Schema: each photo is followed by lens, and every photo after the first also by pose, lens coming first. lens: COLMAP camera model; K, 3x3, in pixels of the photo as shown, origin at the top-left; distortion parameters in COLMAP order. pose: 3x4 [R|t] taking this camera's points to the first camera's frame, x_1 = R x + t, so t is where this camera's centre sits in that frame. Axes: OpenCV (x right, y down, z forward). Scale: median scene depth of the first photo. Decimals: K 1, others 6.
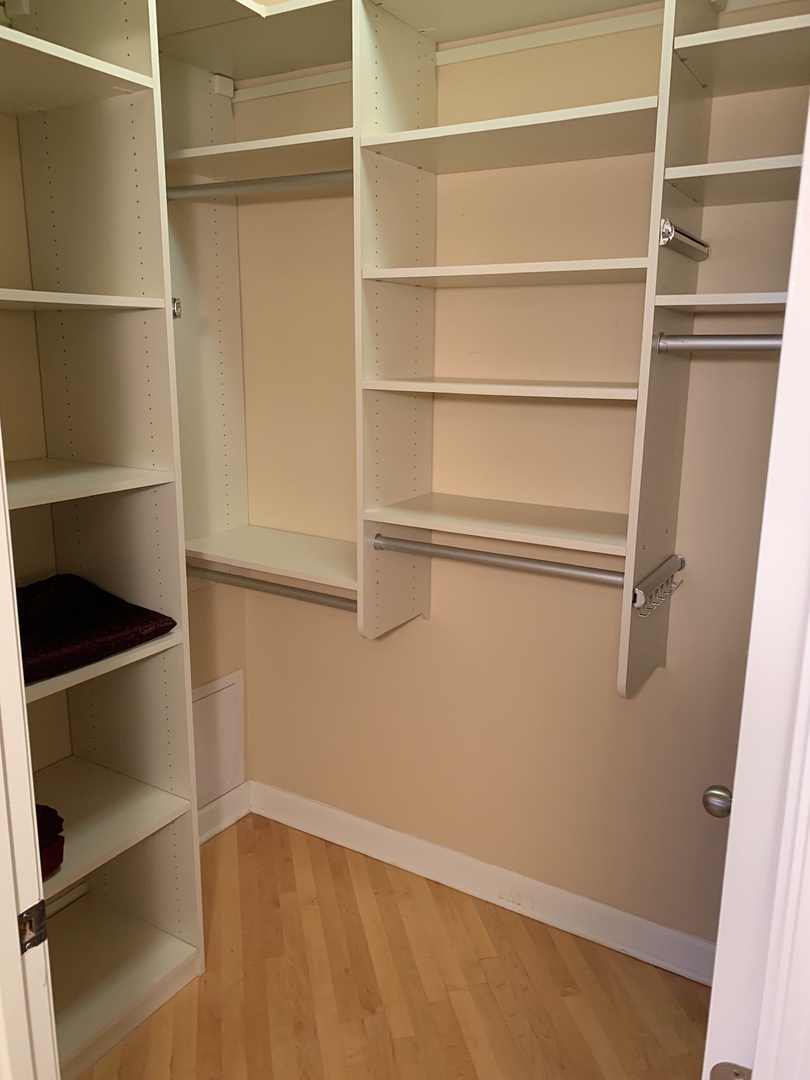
lens RADIAL K [[820.3, 0, 407.3], [0, 820.3, 534.0], [0, 0, 1]] dist [0.027687, -0.030003]
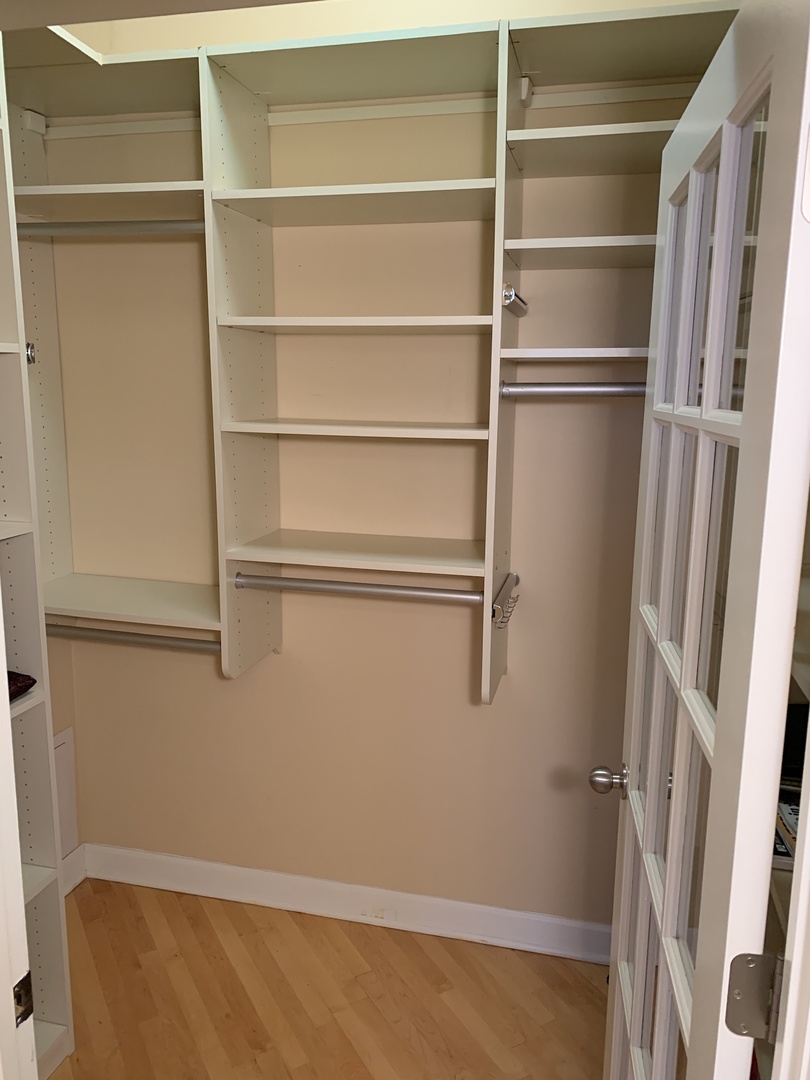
lens RADIAL K [[820.3, 0, 407.3], [0, 820.3, 534.0], [0, 0, 1]] dist [0.027687, -0.030003]
pose [[0.956010, -0.053816, 0.288356, -0.125753], [0.064390, 0.997551, -0.027303, -0.006489], [-0.286180, 0.044669, 0.957134, -0.036211]]
